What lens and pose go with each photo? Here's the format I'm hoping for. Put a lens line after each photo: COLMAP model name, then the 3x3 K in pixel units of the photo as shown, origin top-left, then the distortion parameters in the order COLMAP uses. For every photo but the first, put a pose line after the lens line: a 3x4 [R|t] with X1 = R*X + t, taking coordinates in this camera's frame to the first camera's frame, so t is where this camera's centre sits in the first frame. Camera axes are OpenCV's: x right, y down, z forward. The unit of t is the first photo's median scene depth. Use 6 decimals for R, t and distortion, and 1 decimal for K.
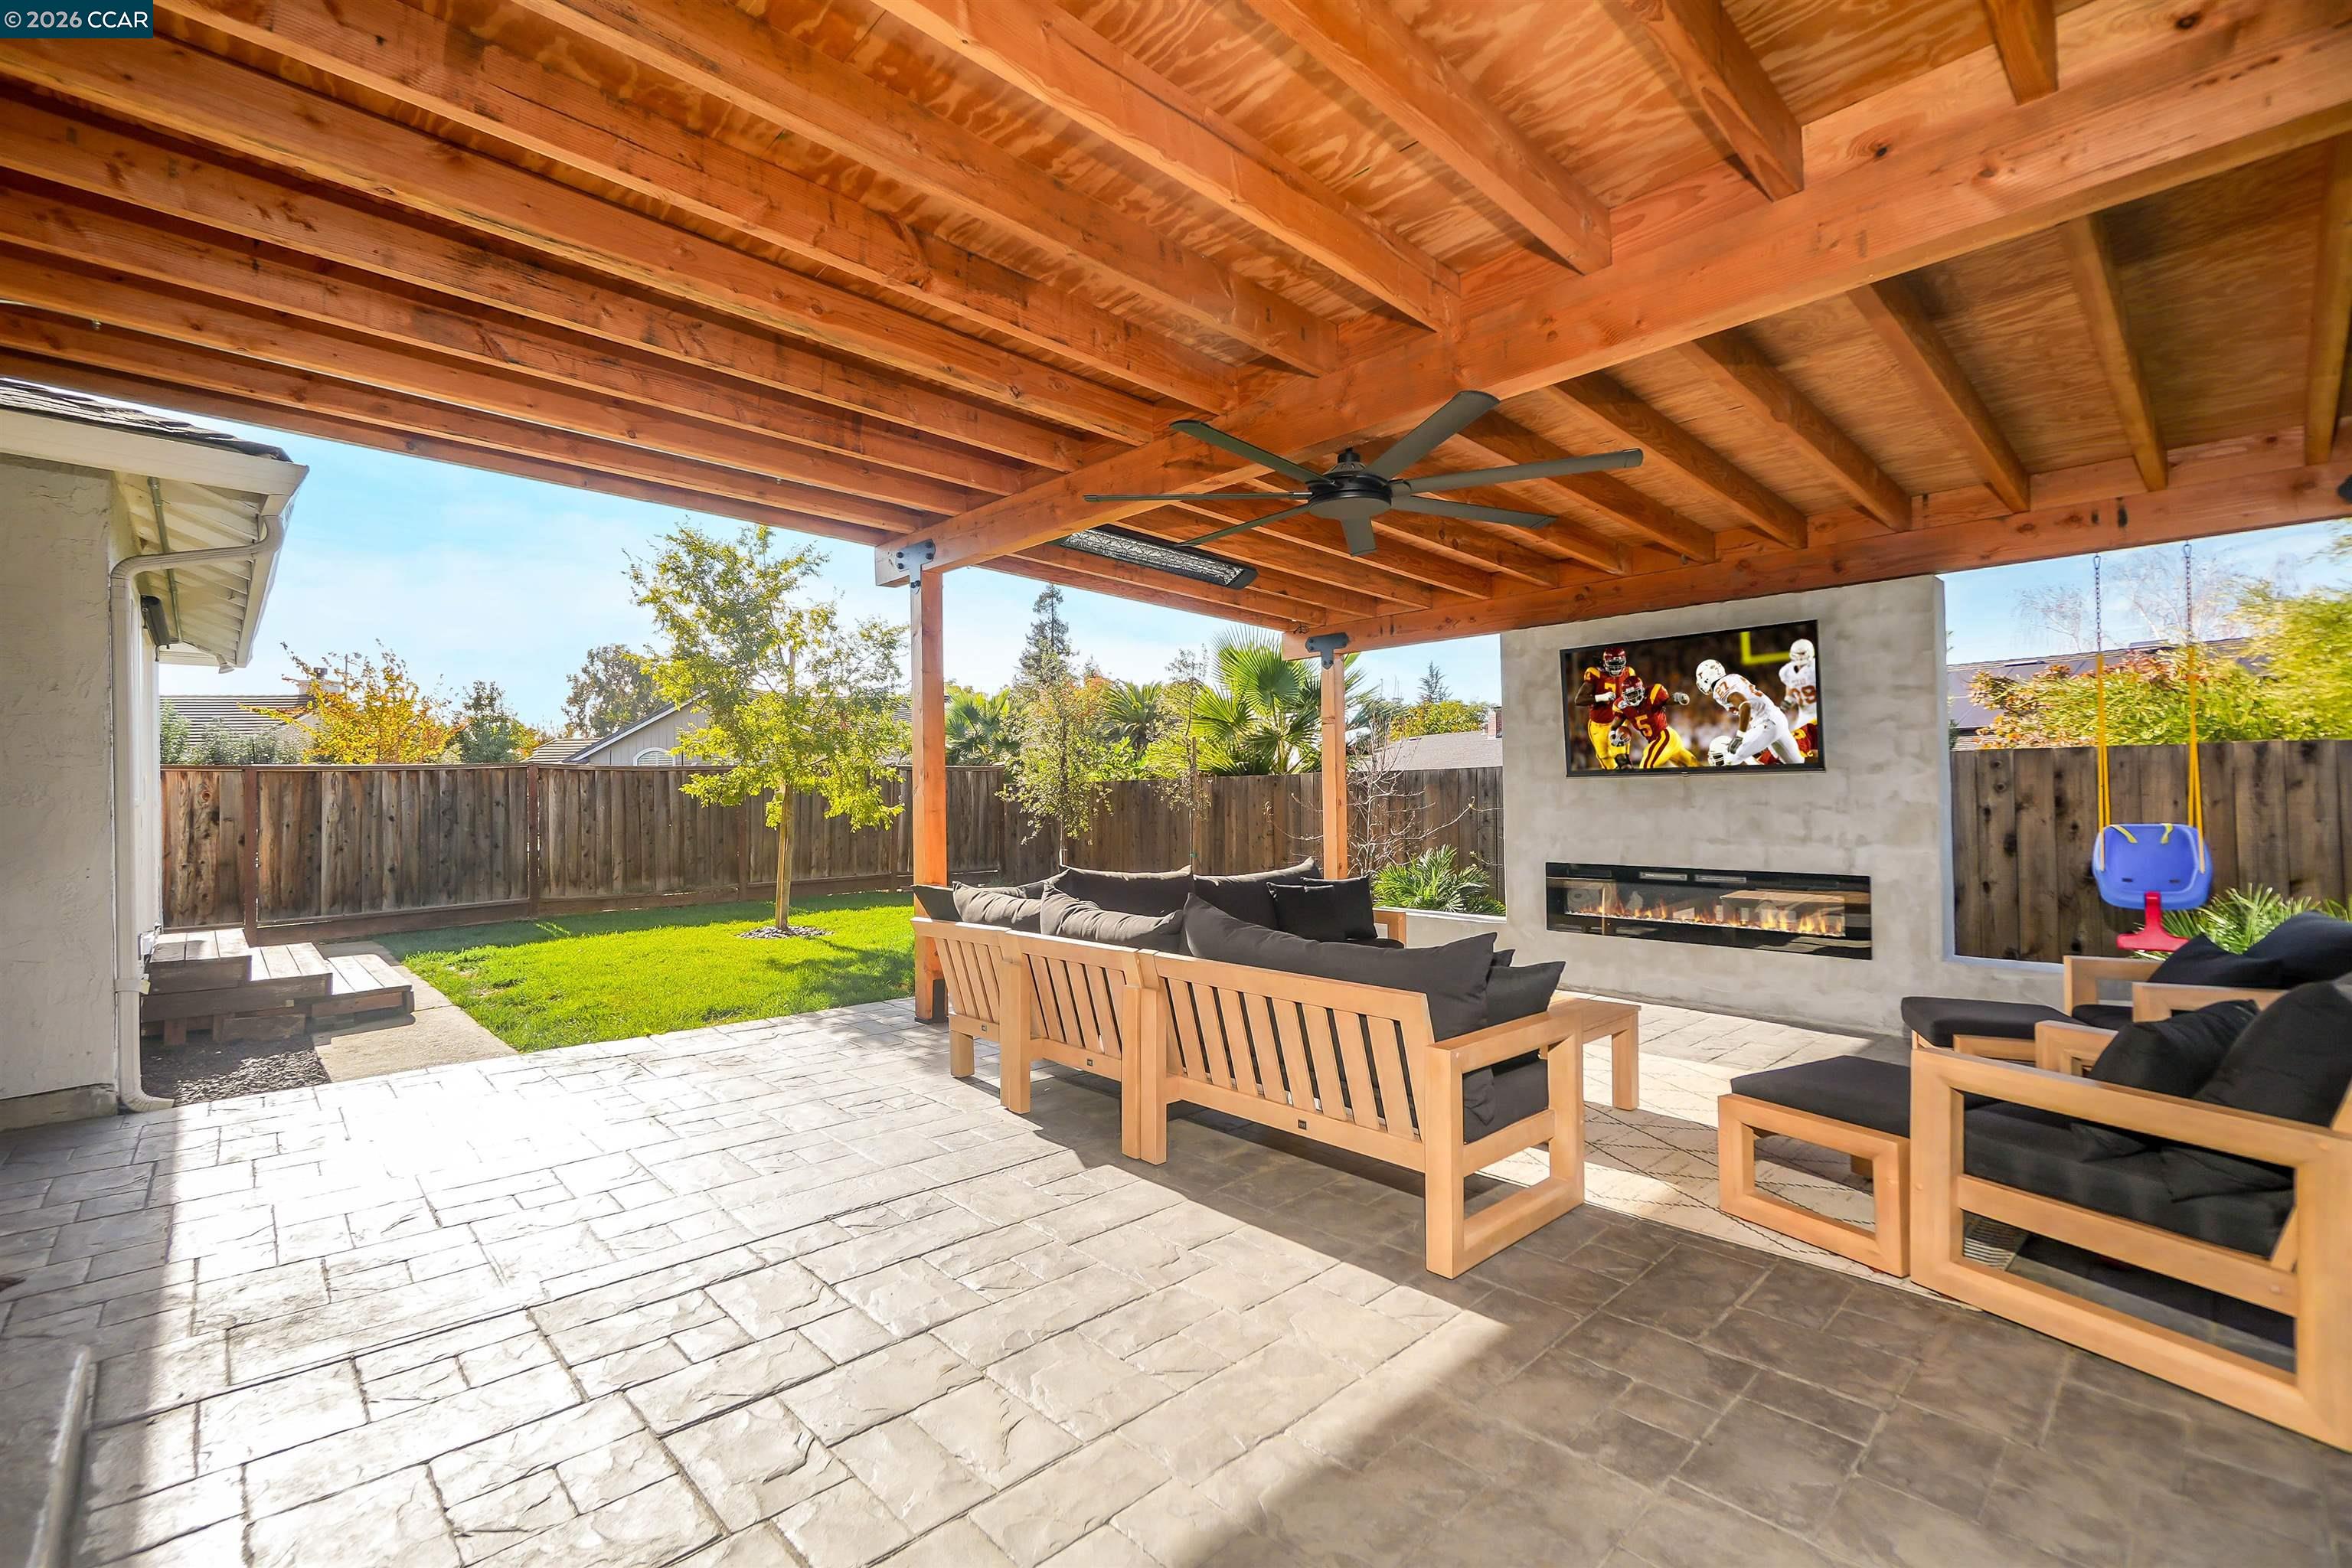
lens RADIAL K [[1015.0, 0, 1162.2], [0, 1015.0, 770.1], [0, 0, 1]] dist [0.009234, 0.000657]
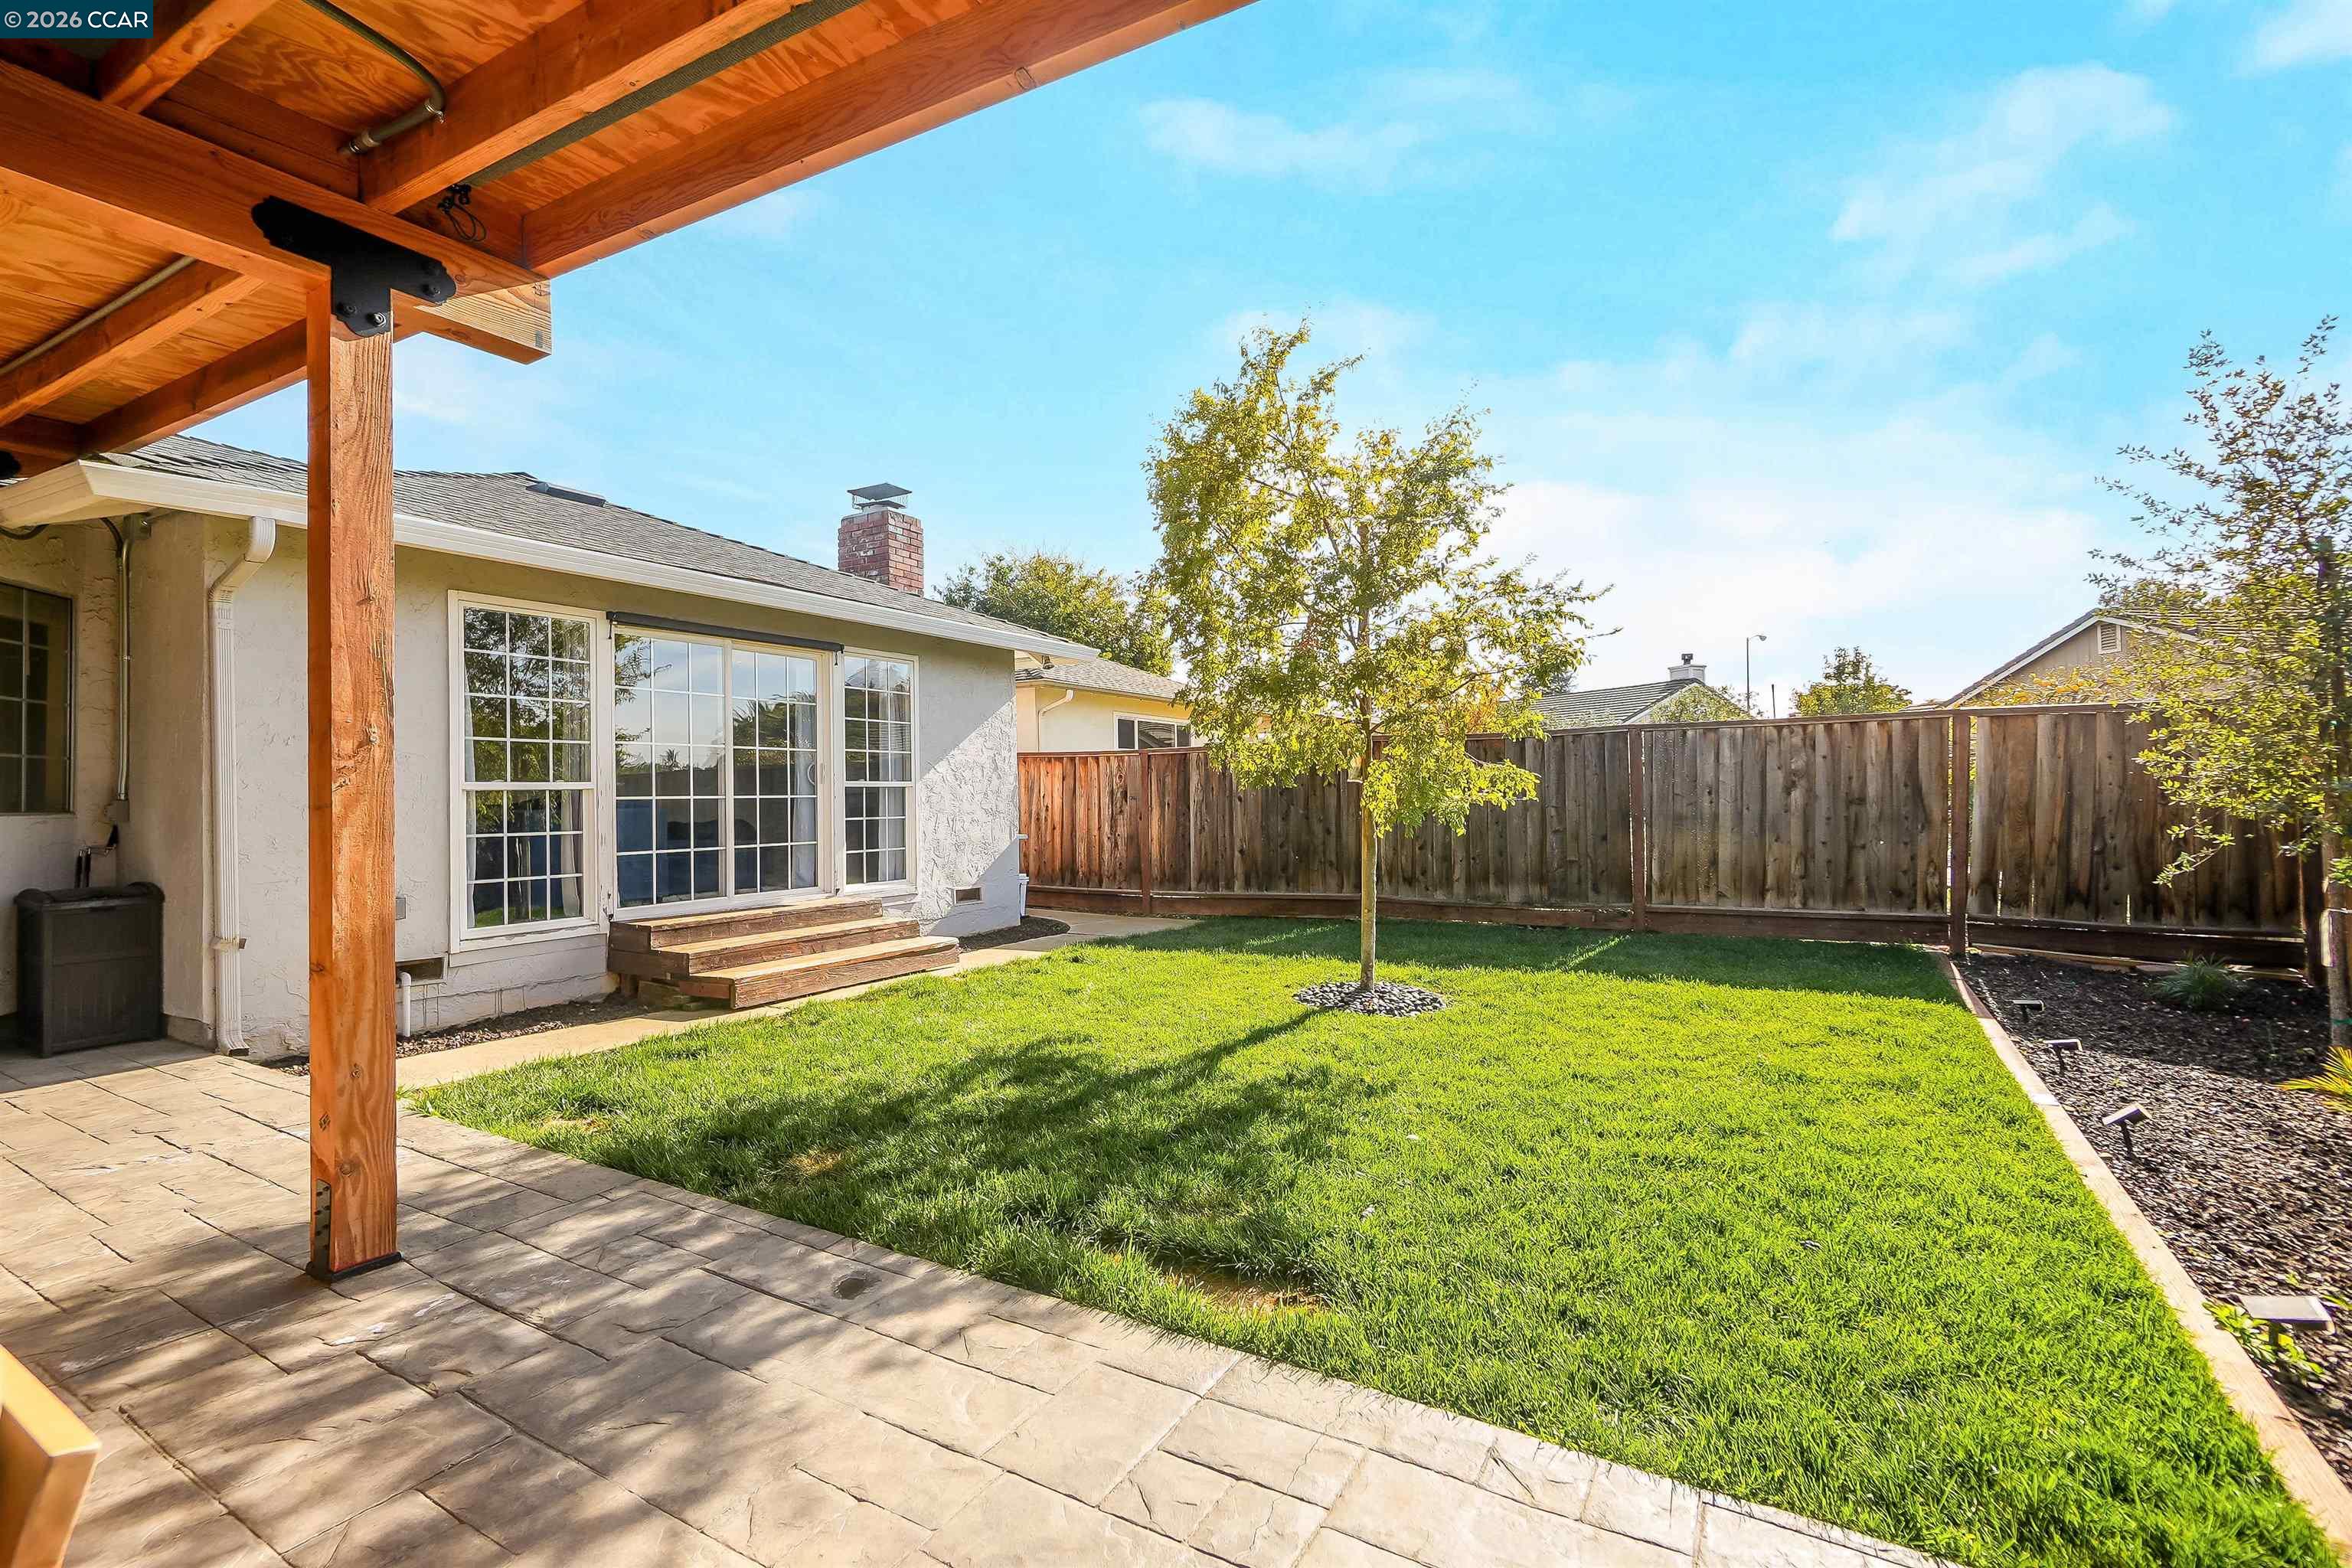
lens RADIAL K [[1032.1, 0, 1177.7], [0, 1032.1, 793.6], [0, 0, 1]] dist [-0.000385, 0.000068]
pose [[0.248581, 0.001769, -0.968609, 0.309618], [0.036787, 0.999260, 0.011266, 0.049004], [0.967912, -0.038432, 0.248332, 1.175382]]
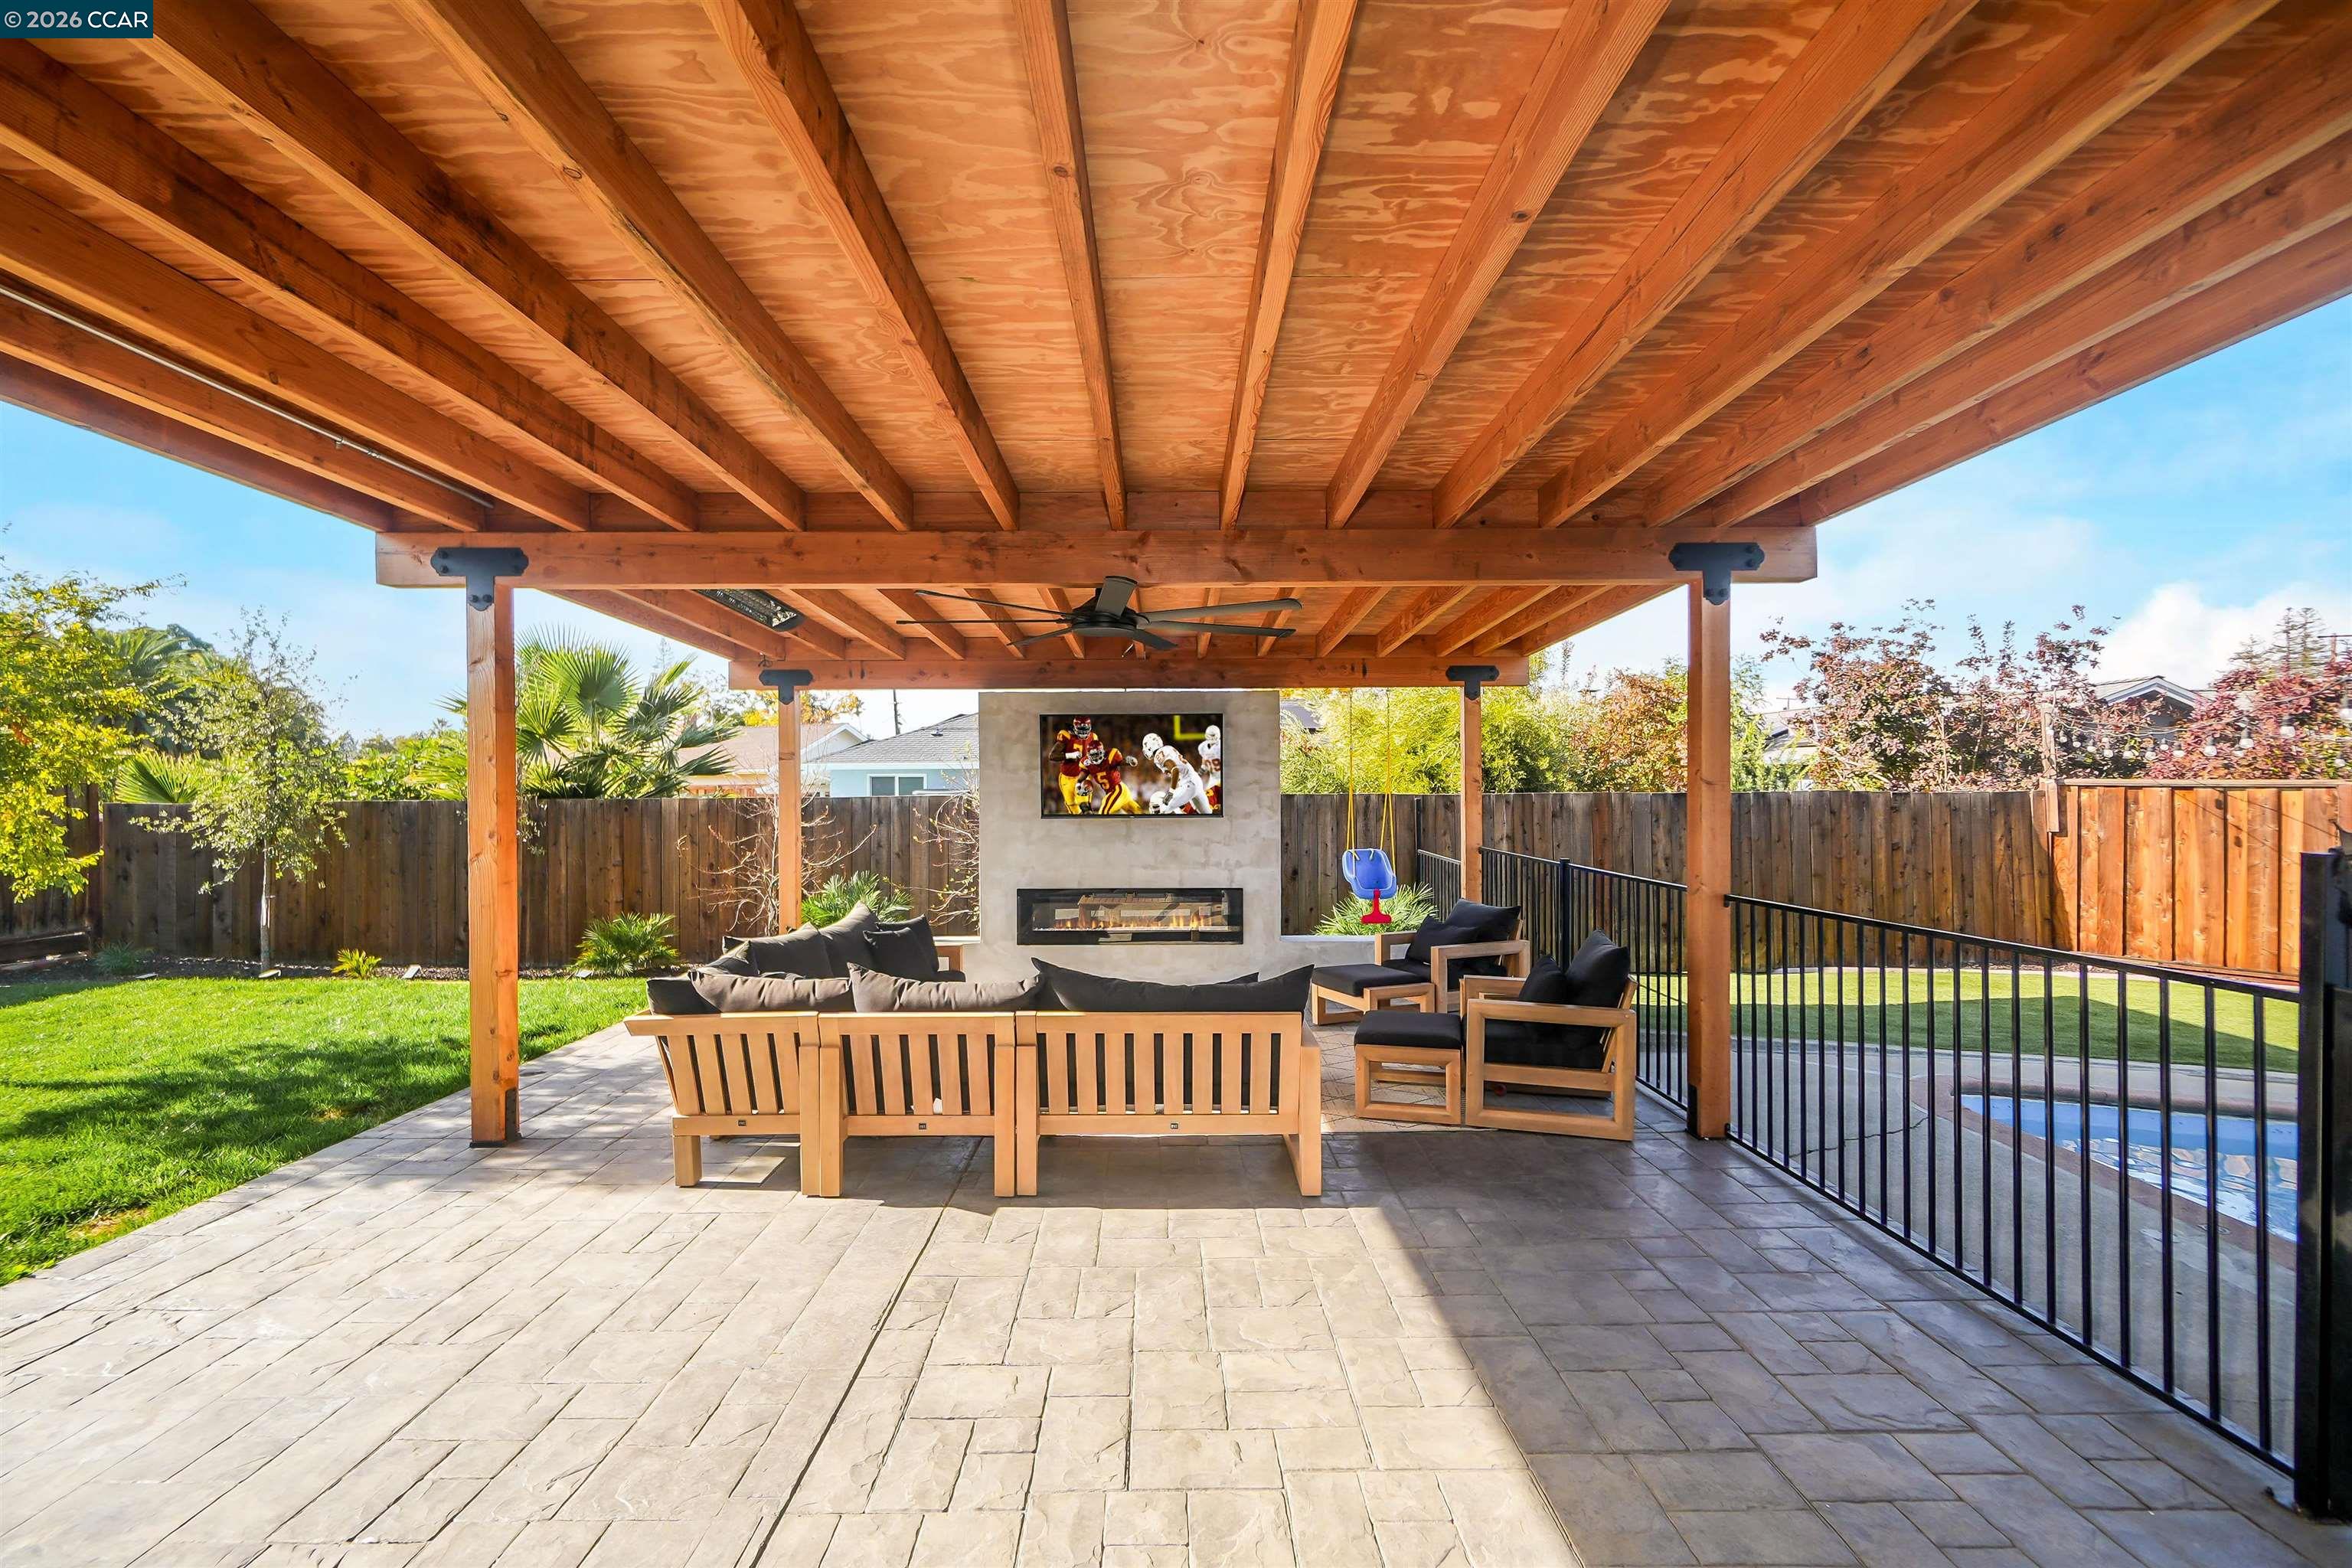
lens RADIAL K [[1015.0, 0, 1172.0], [0, 1015.0, 801.8], [0, 0, 1]] dist [0.009234, 0.000657]
pose [[0.689466, -0.001951, 0.724315, -0.397225], [-0.023438, 0.999413, 0.025002, -0.050546], [-0.723939, -0.034214, 0.689015, 0.053111]]
